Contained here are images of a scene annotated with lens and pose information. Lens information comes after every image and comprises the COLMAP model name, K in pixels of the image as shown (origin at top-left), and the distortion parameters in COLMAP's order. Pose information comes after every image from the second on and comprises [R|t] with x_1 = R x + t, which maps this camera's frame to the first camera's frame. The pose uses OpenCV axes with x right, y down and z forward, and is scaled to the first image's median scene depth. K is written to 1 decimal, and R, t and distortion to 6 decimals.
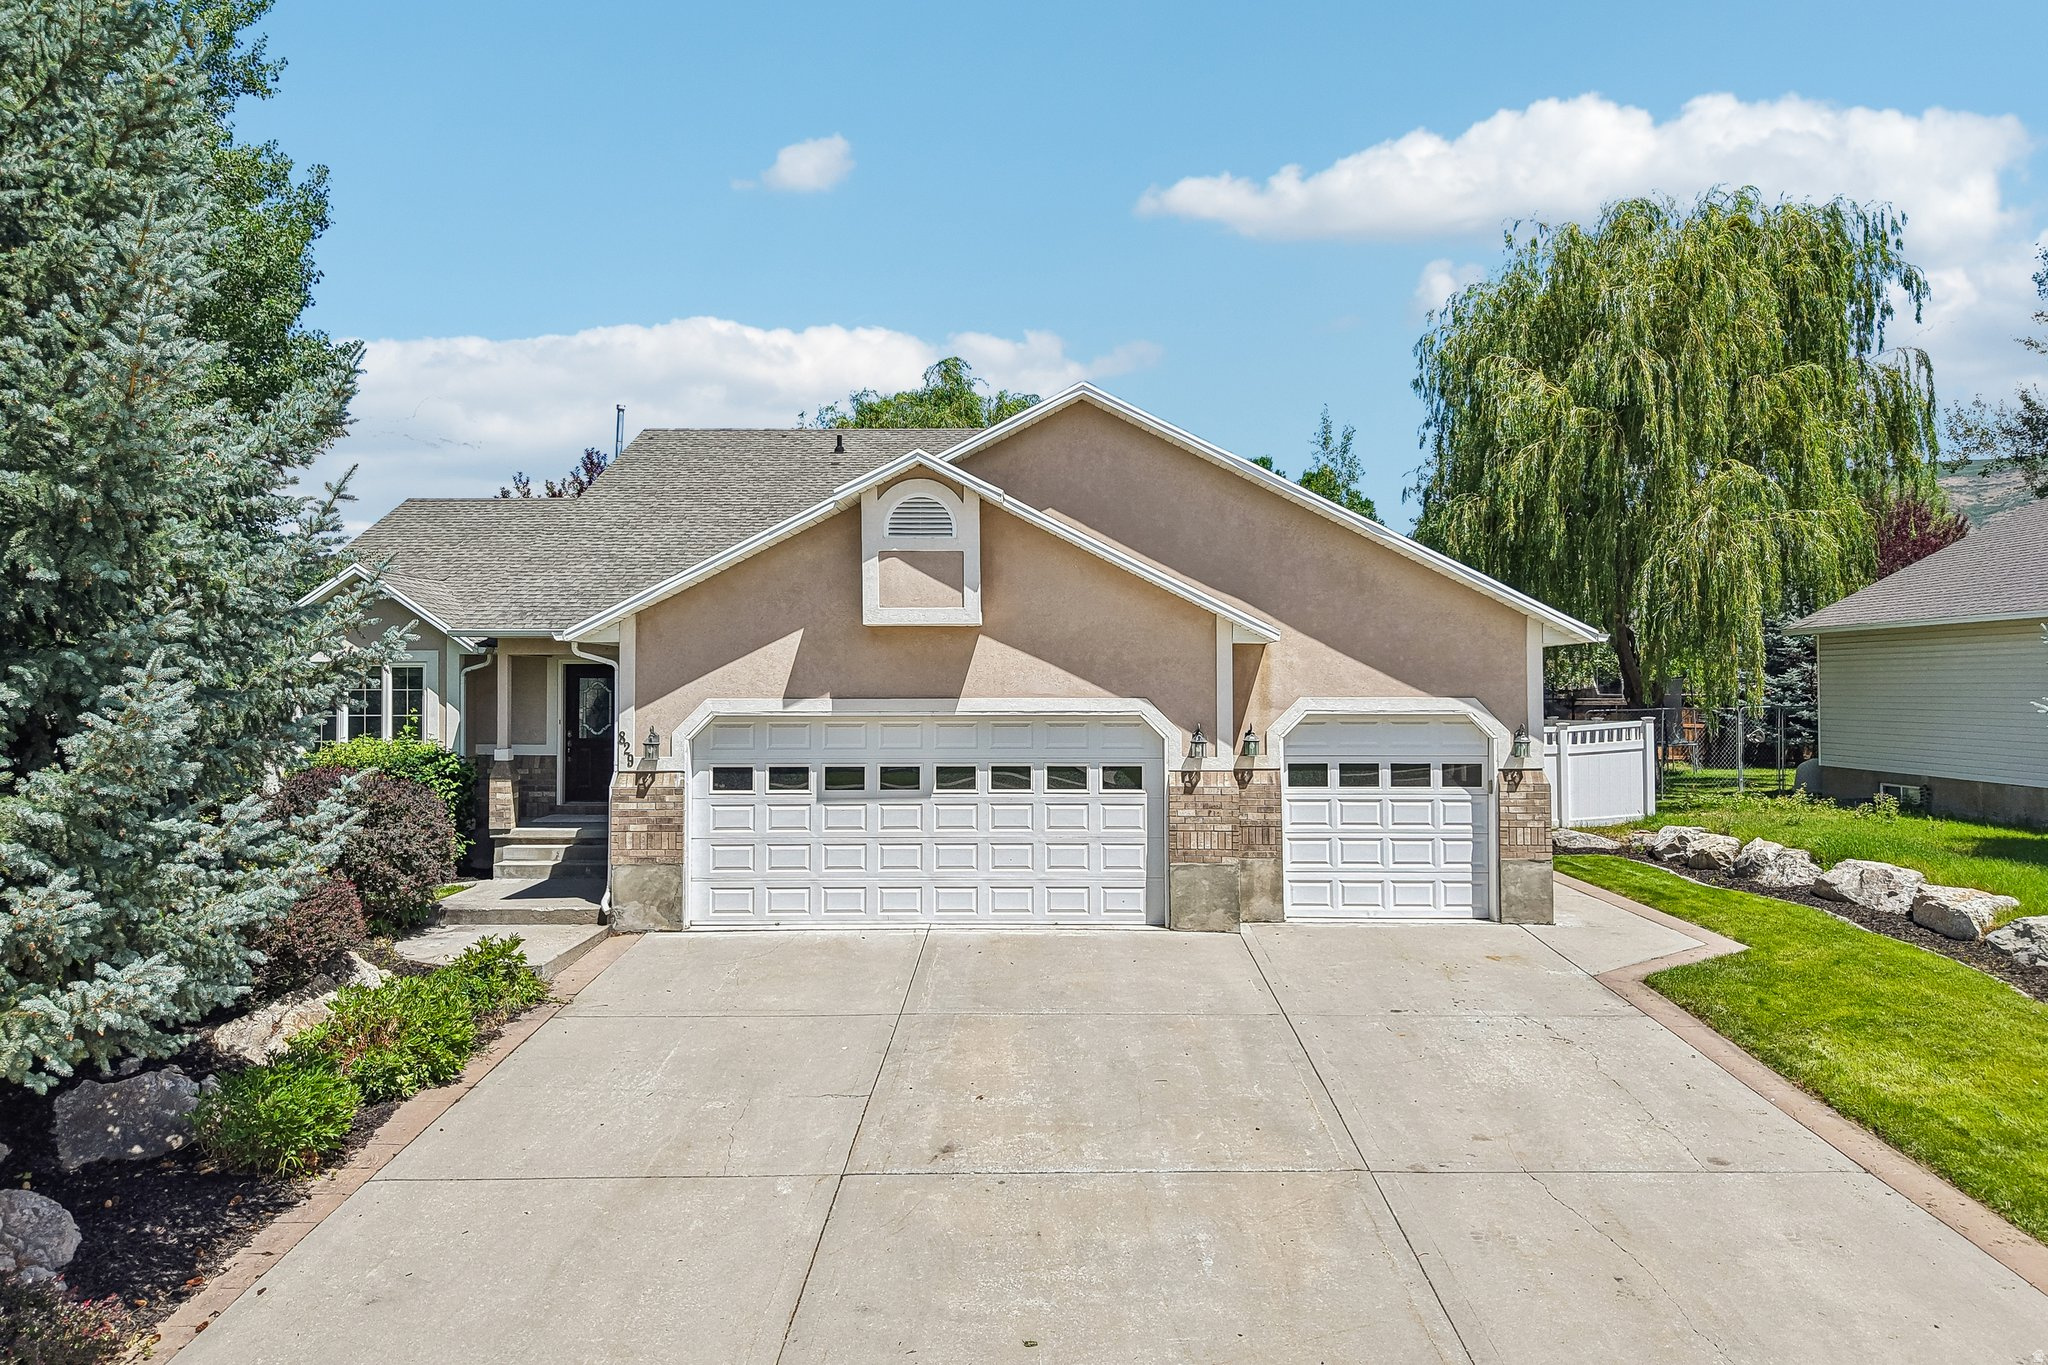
lens RADIAL K [[1389.5, 0, 1026.0], [0, 1389.5, 652.8], [0, 0, 1]] dist [0.034638, -0.032339]
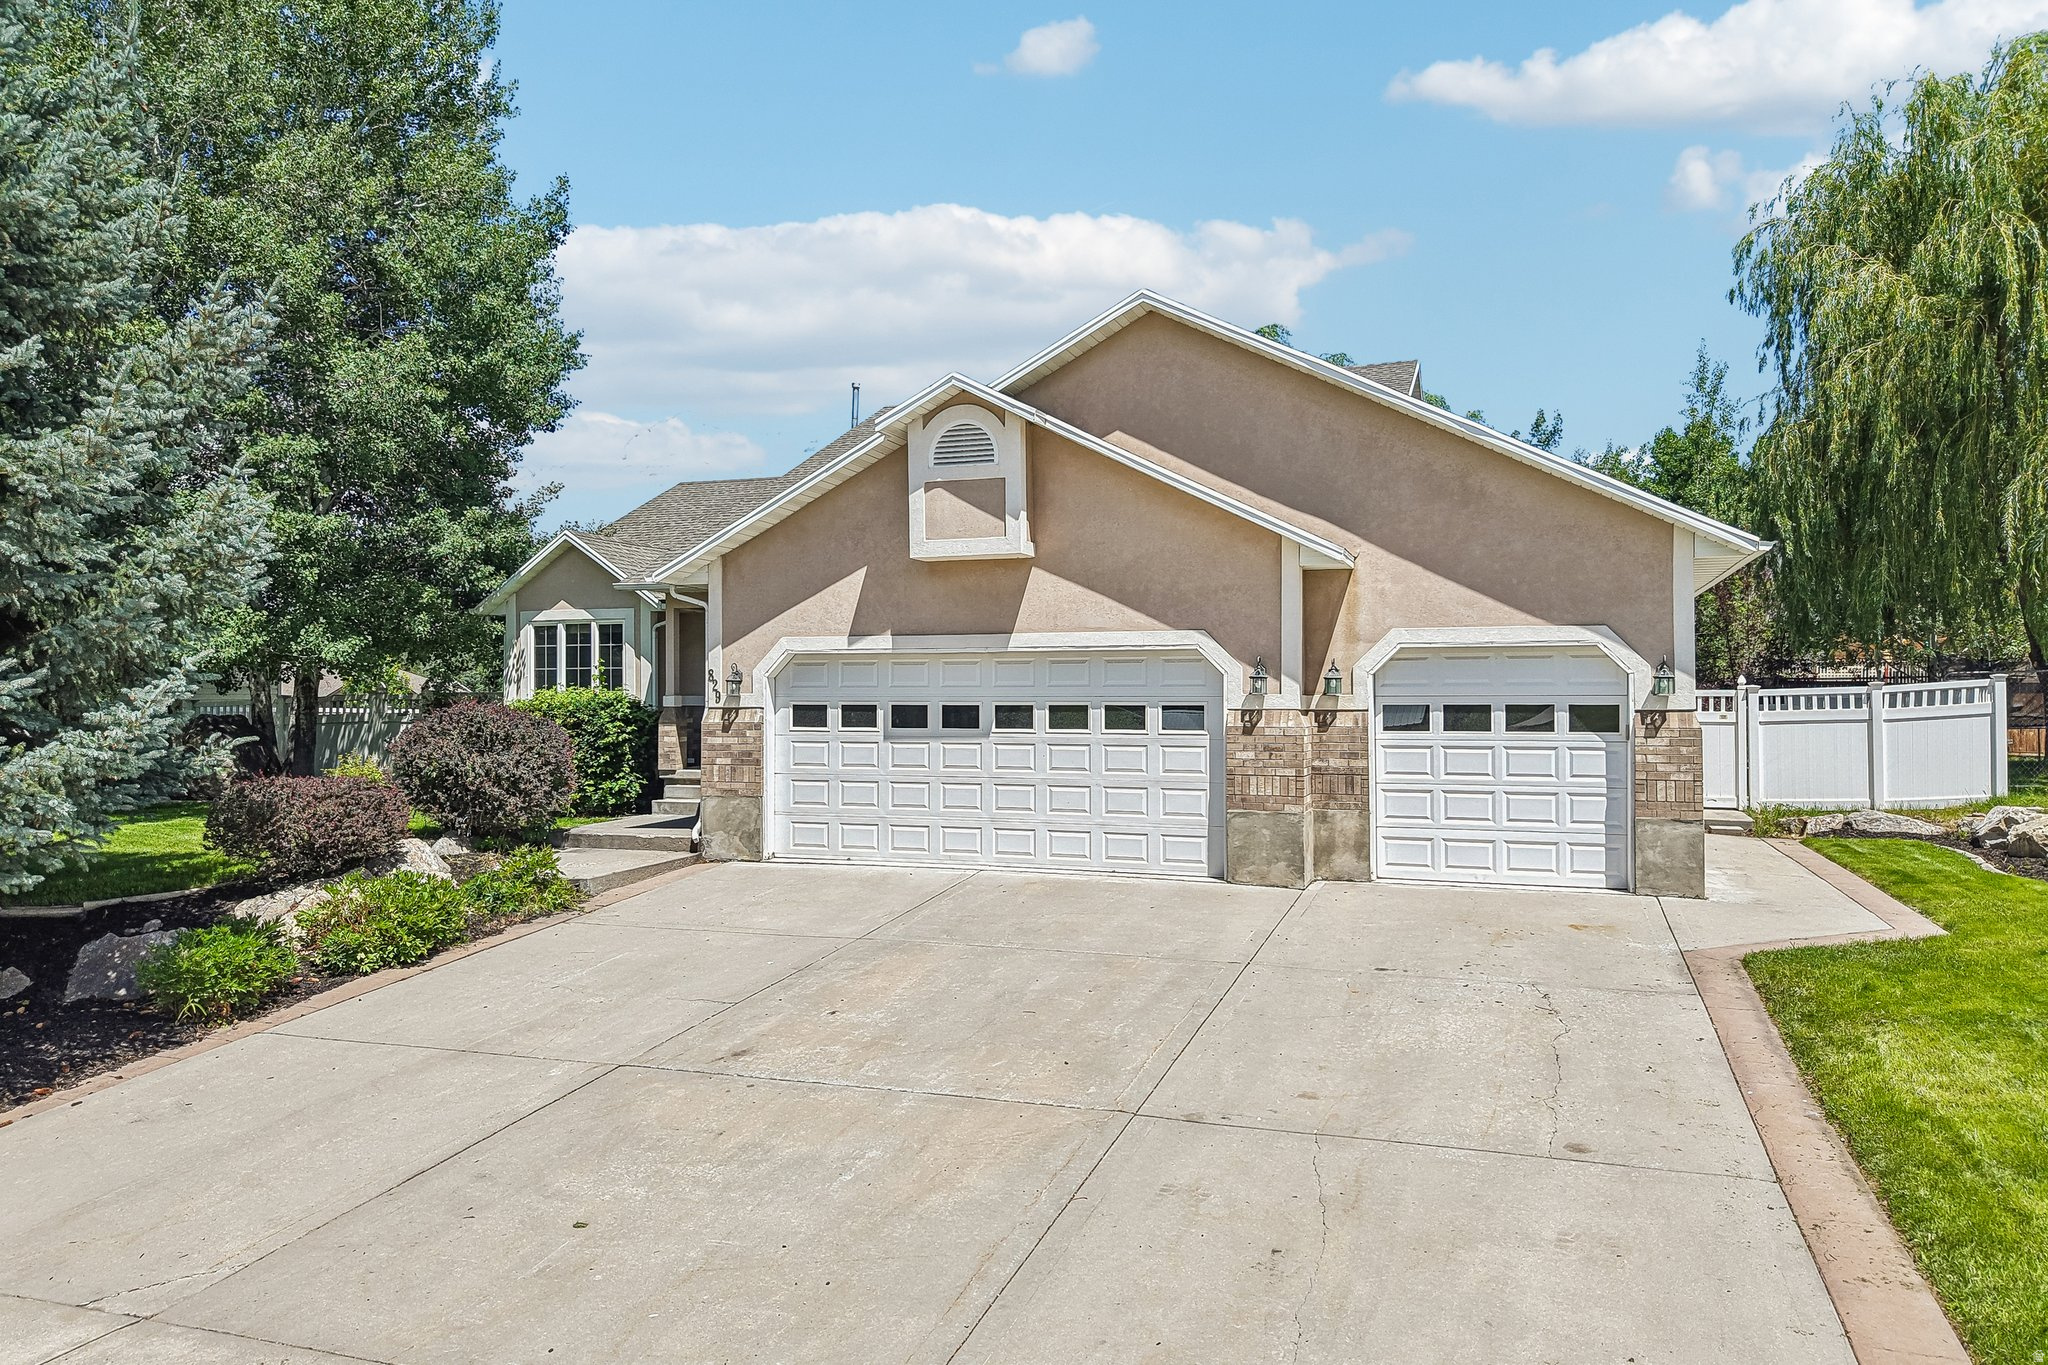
lens RADIAL K [[1372.6, 0, 1021.1], [0, 1372.6, 688.7], [0, 0, 1]] dist [0.041830, -0.045265]
pose [[0.943233, -0.001196, -0.332129, 0.271148], [0.007502, 0.999815, 0.017704, 0.053975], [0.332047, -0.019191, 0.943068, 0.103866]]
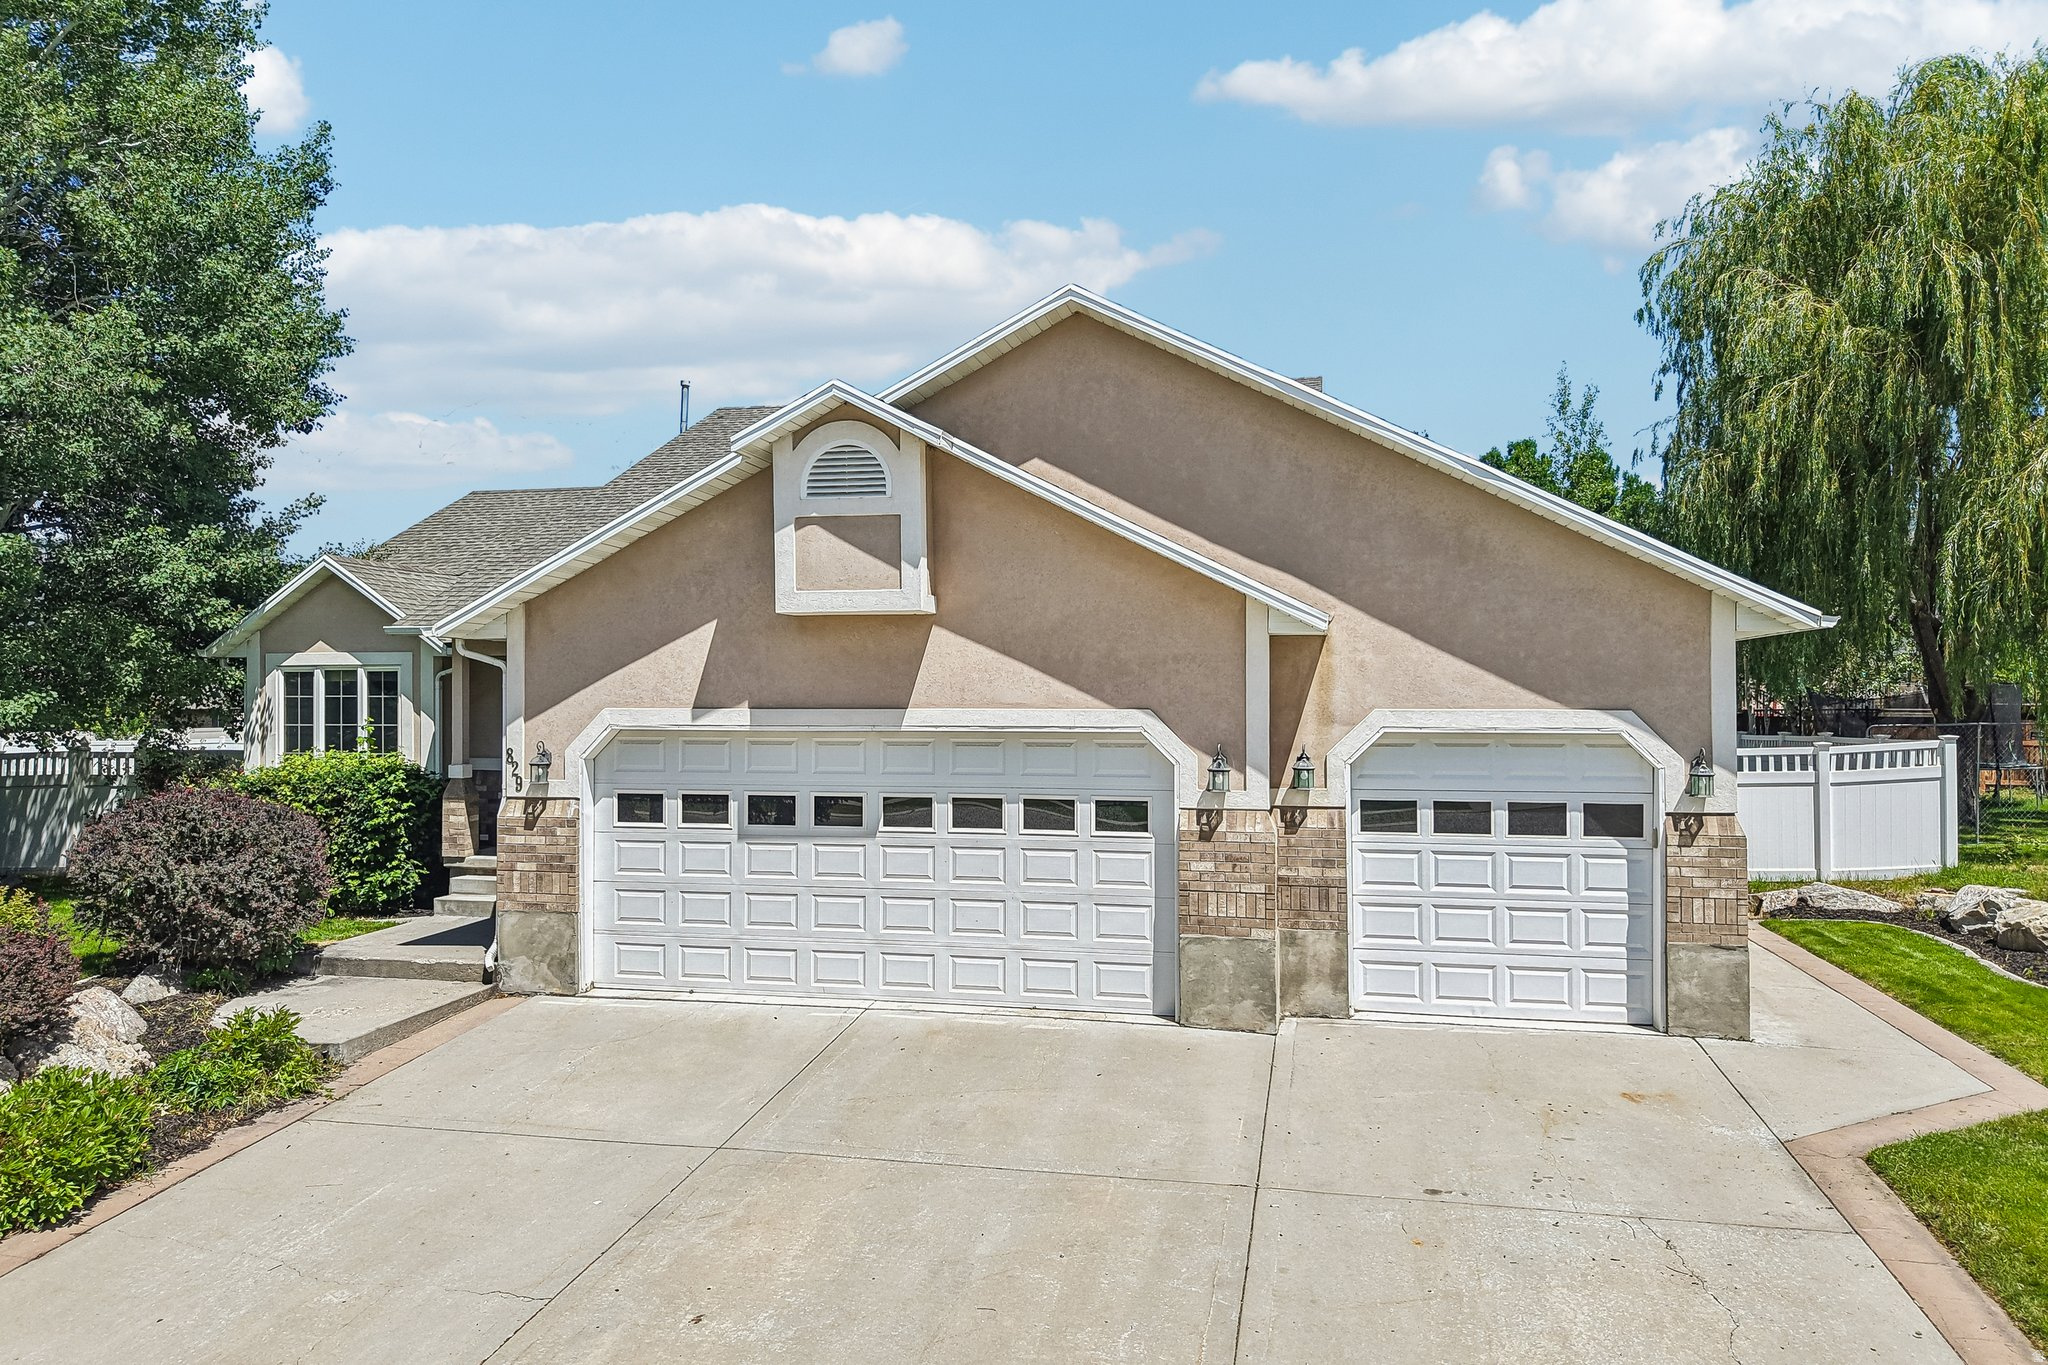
lens RADIAL K [[1378.5, 0, 1024.0], [0, 1378.5, 682.5], [0, 0, 1]] dist [0.009543, -0.002424]
pose [[0.979303, -0.000701, -0.202397, 0.167728], [0.003986, 0.999867, 0.015821, 0.006439], [0.202359, -0.016301, 0.979176, 0.268218]]
